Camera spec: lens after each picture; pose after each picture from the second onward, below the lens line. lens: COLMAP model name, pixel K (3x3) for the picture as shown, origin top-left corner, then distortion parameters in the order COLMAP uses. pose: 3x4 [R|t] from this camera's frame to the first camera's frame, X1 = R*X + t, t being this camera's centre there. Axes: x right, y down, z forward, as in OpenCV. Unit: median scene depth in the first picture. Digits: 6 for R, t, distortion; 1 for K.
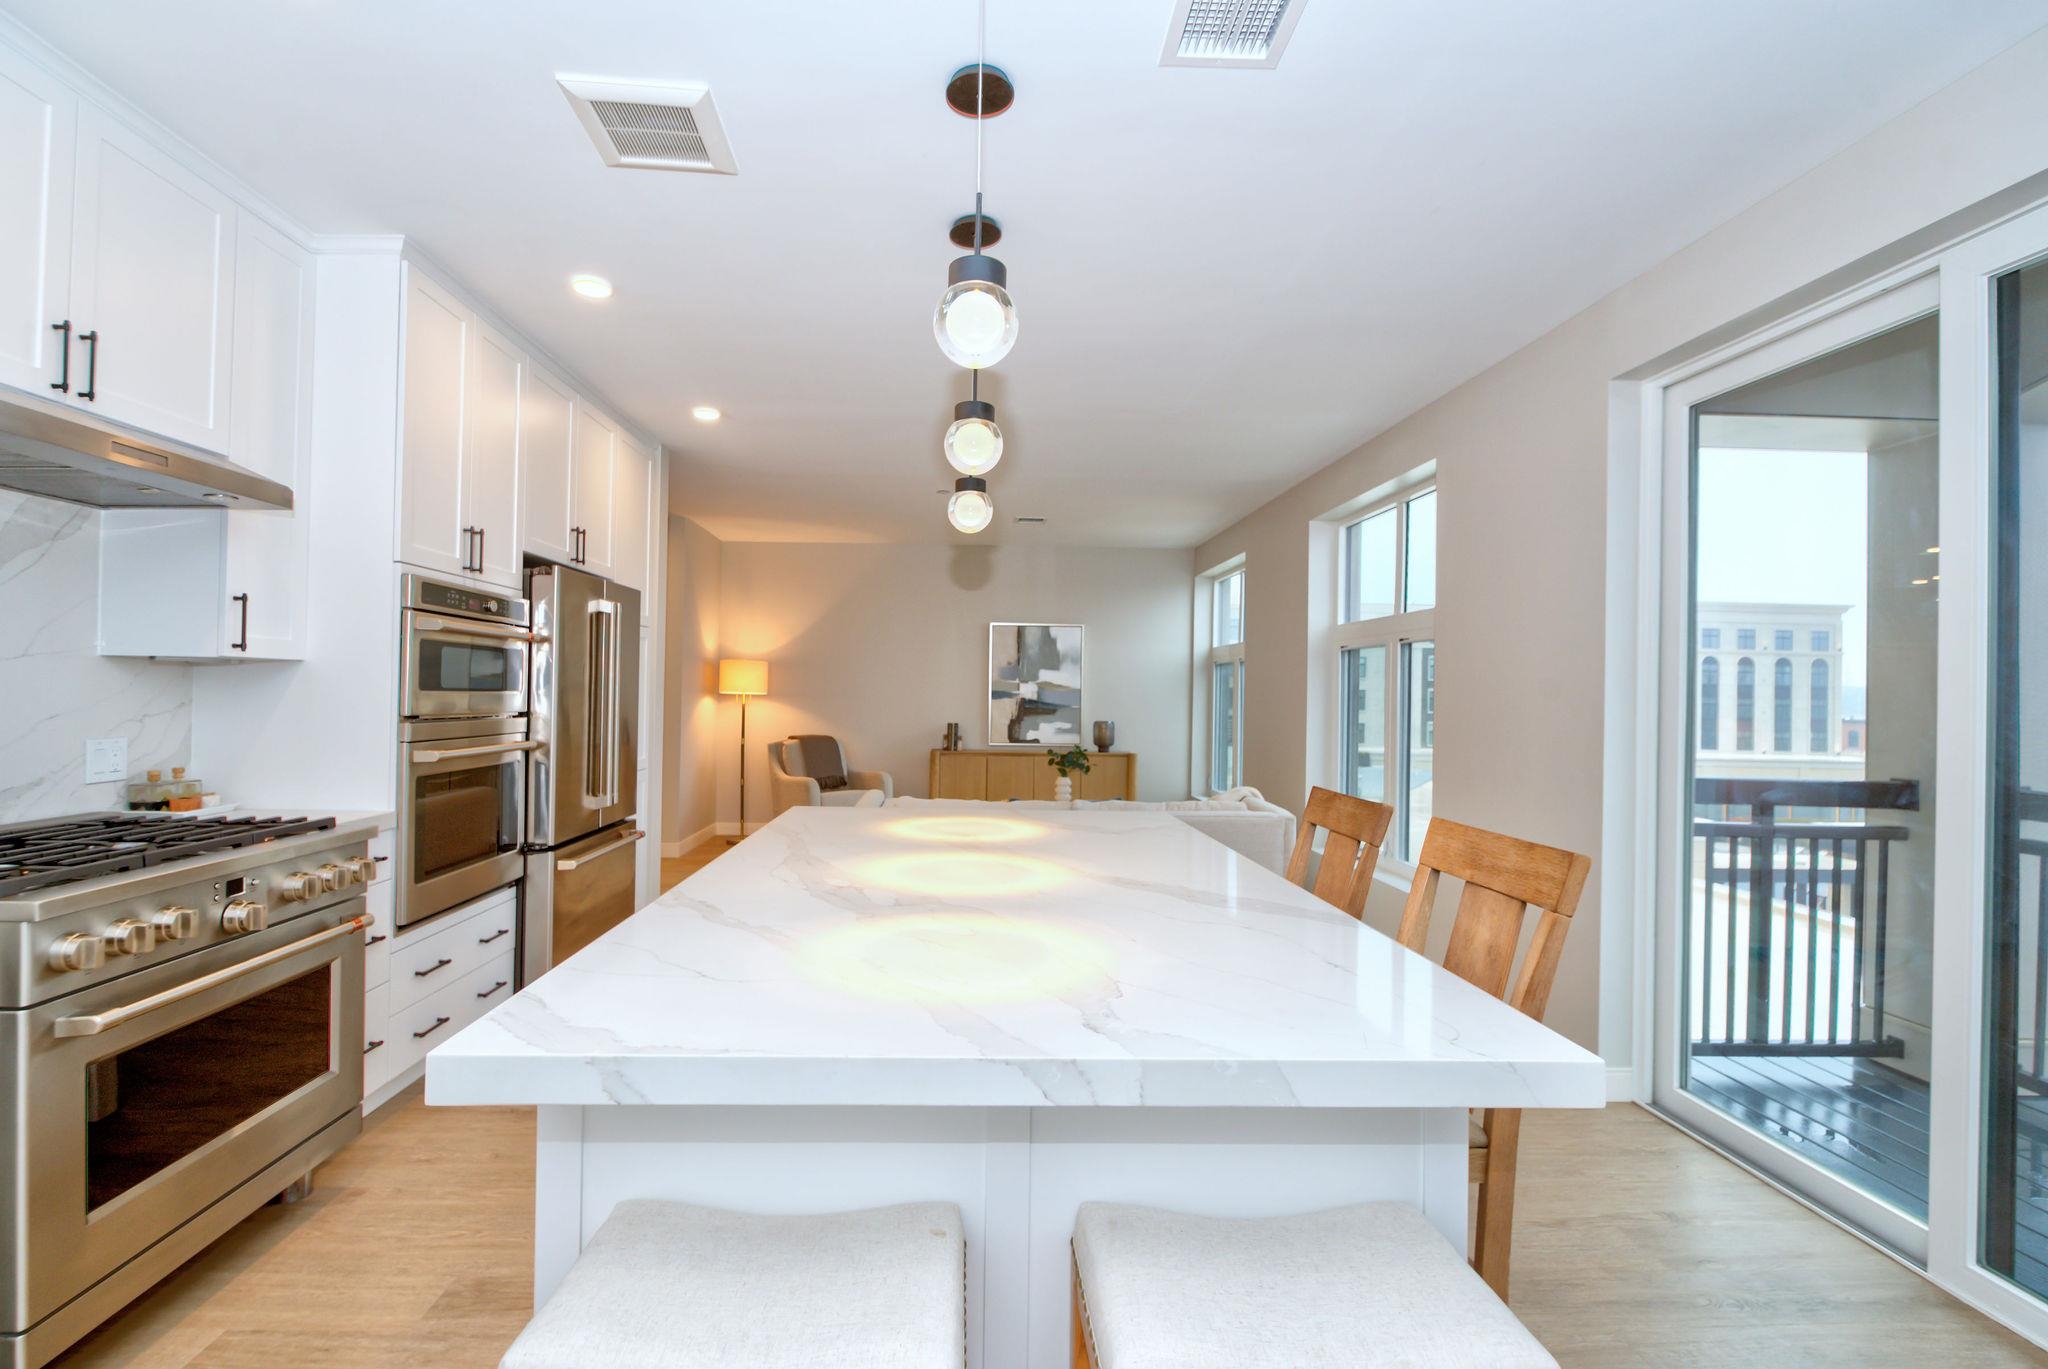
lens RADIAL K [[920.2, 0, 983.7], [0, 920.2, 681.7], [0, 0, 1]] dist [0.002627, -0.009452]
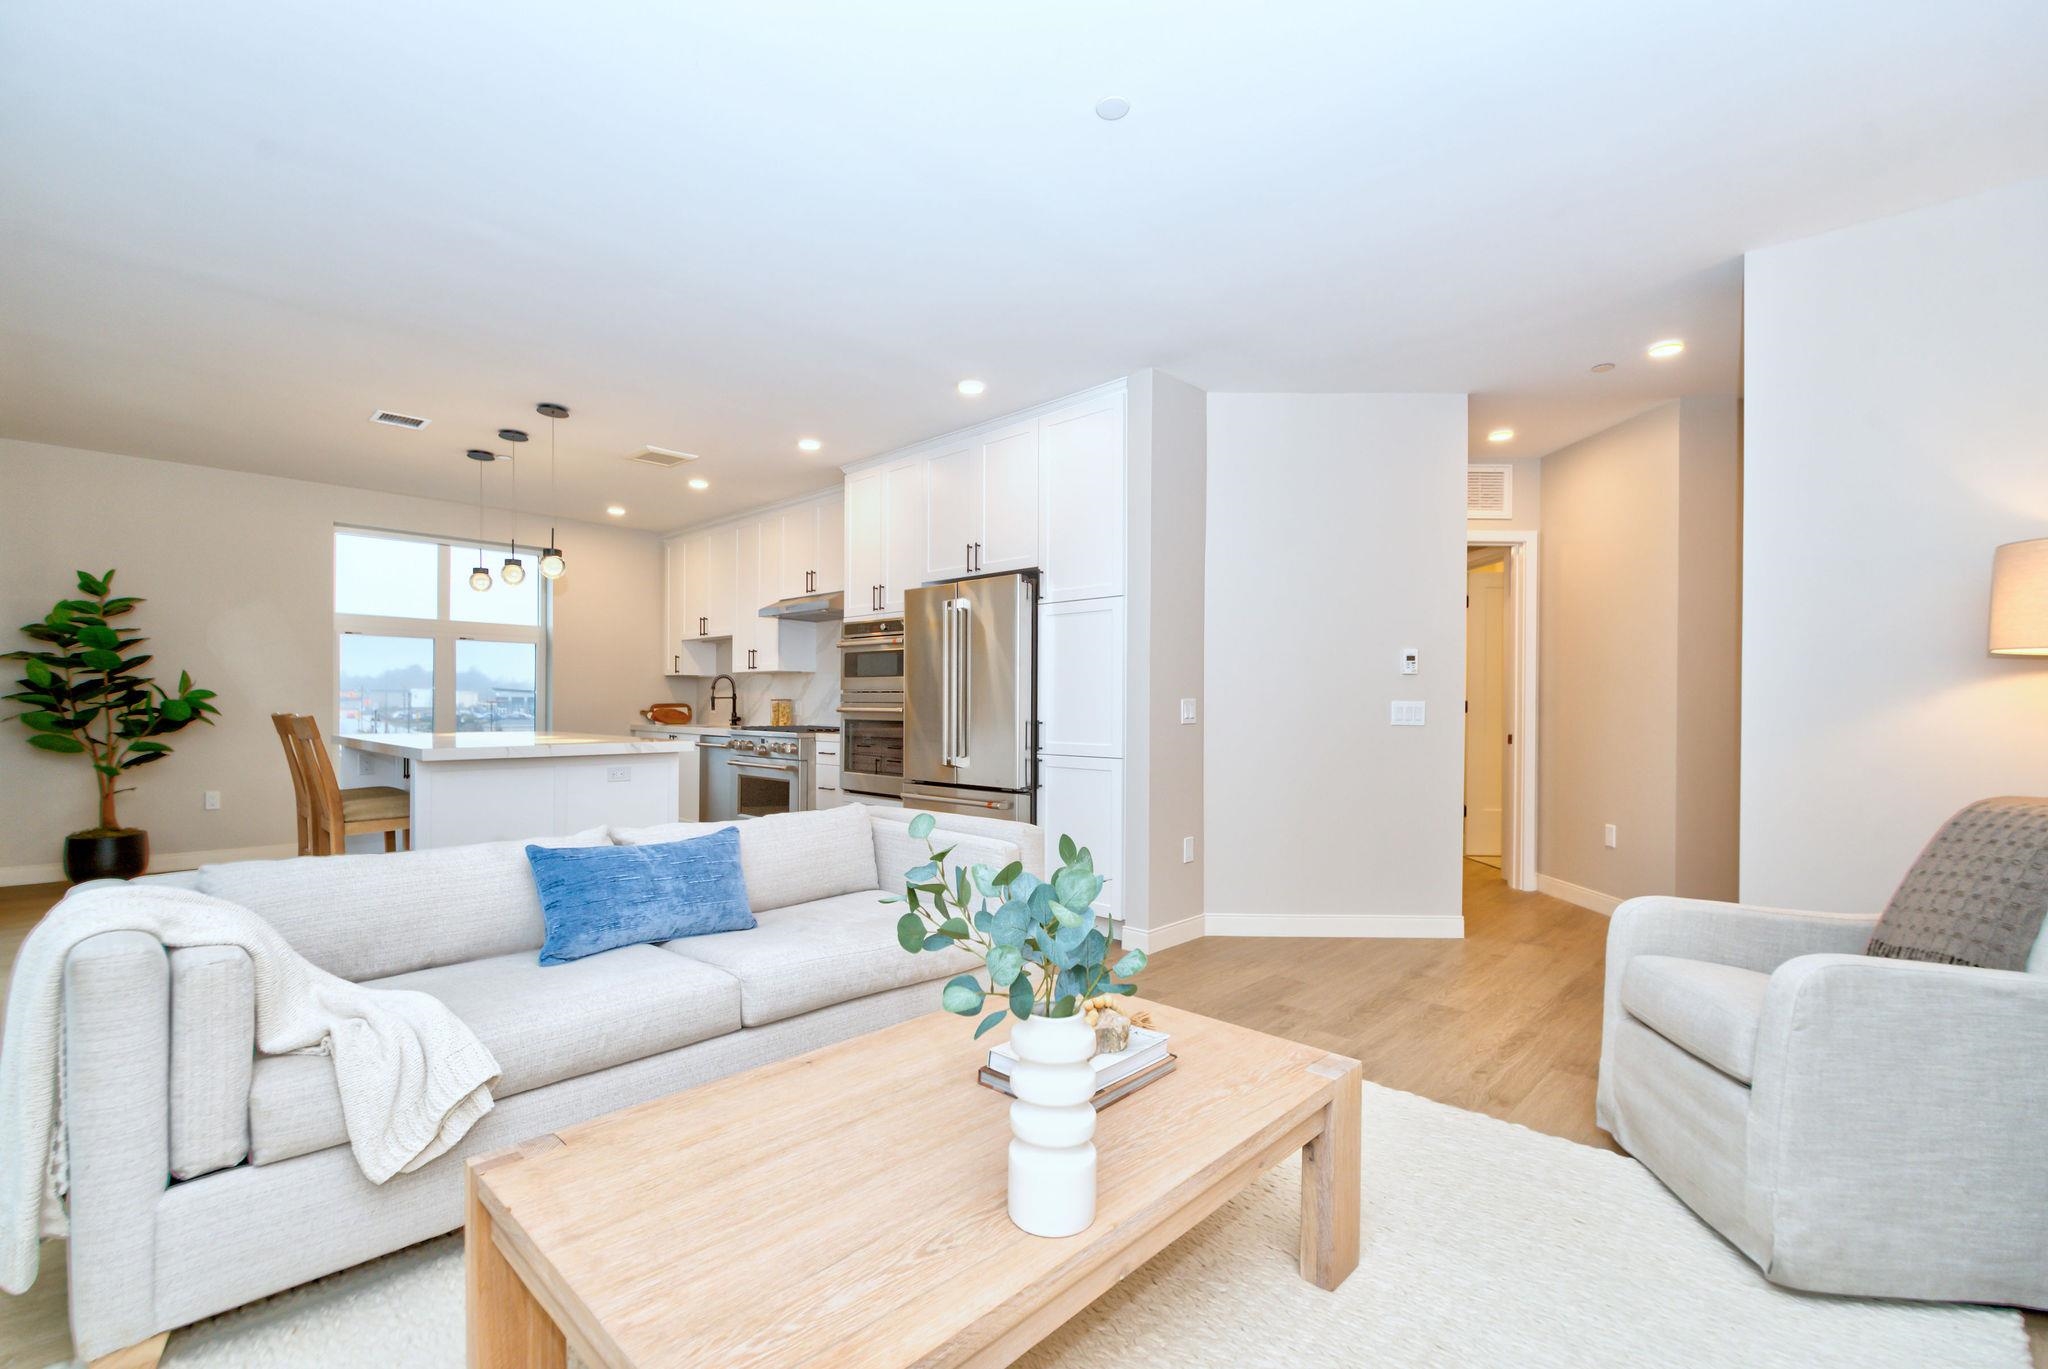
lens RADIAL K [[894.4, 0, 1006.0], [0, 894.4, 698.2], [0, 0, 1]] dist [-0.007004, -0.000348]
pose [[-0.714614, -0.022457, -0.699159, 0.435446], [-0.006486, 0.999654, -0.025479, 0.085817], [0.699489, -0.013673, -0.714512, 2.207493]]
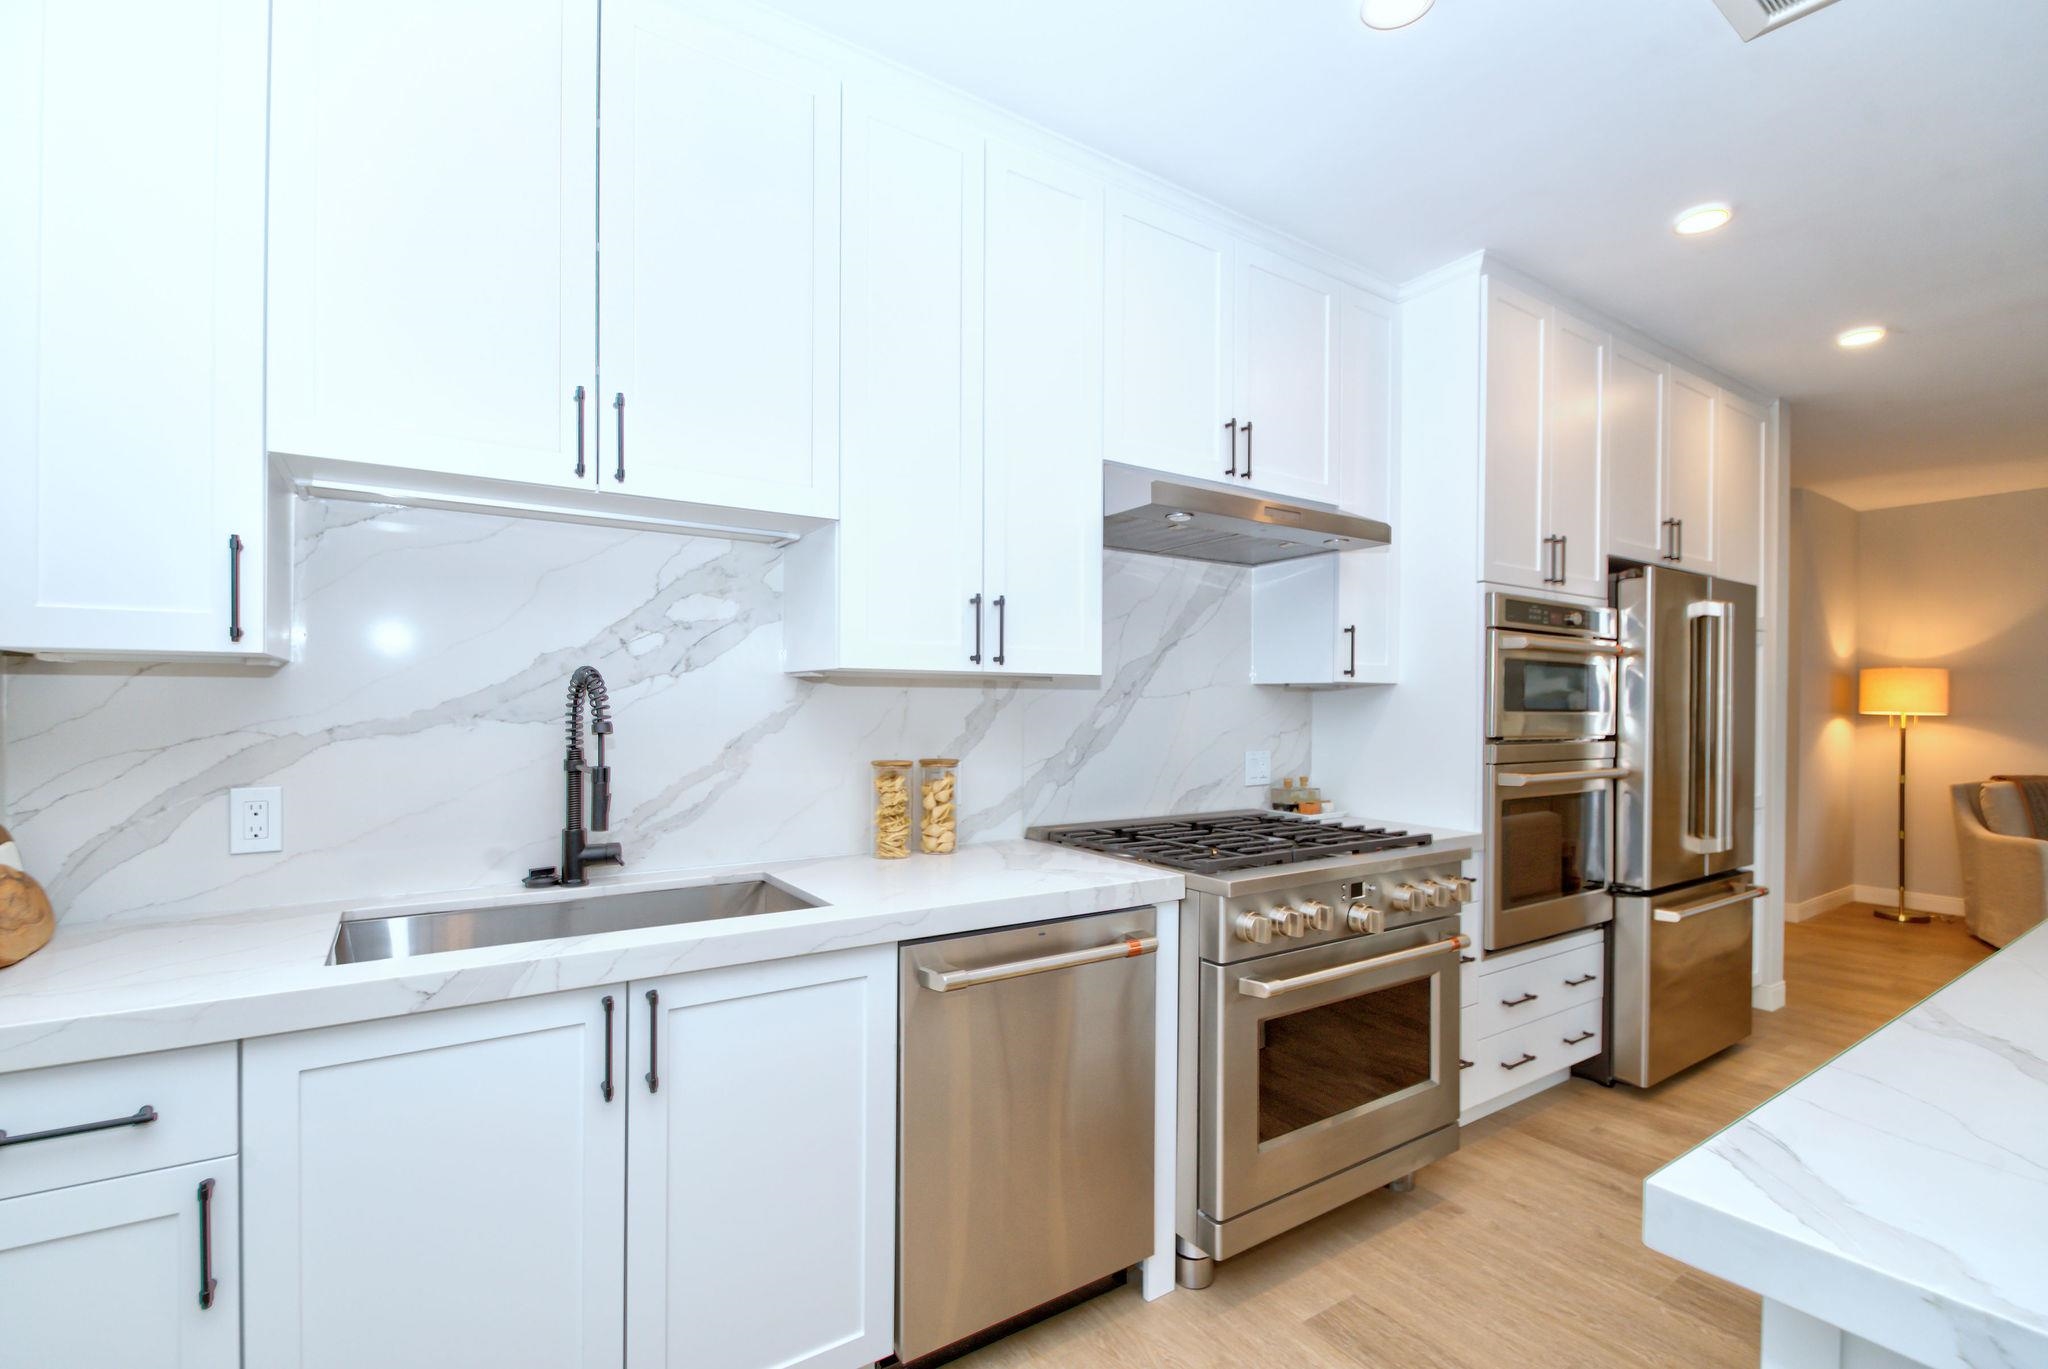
lens RADIAL K [[907.3, 0, 998.8], [0, 907.3, 703.8], [0, 0, 1]] dist [-0.001095, -0.004796]
pose [[0.524935, -0.008666, -0.851098, -0.065484], [0.010895, 0.999935, -0.003462, -0.000813], [0.851073, -0.007455, 0.524995, 0.036547]]
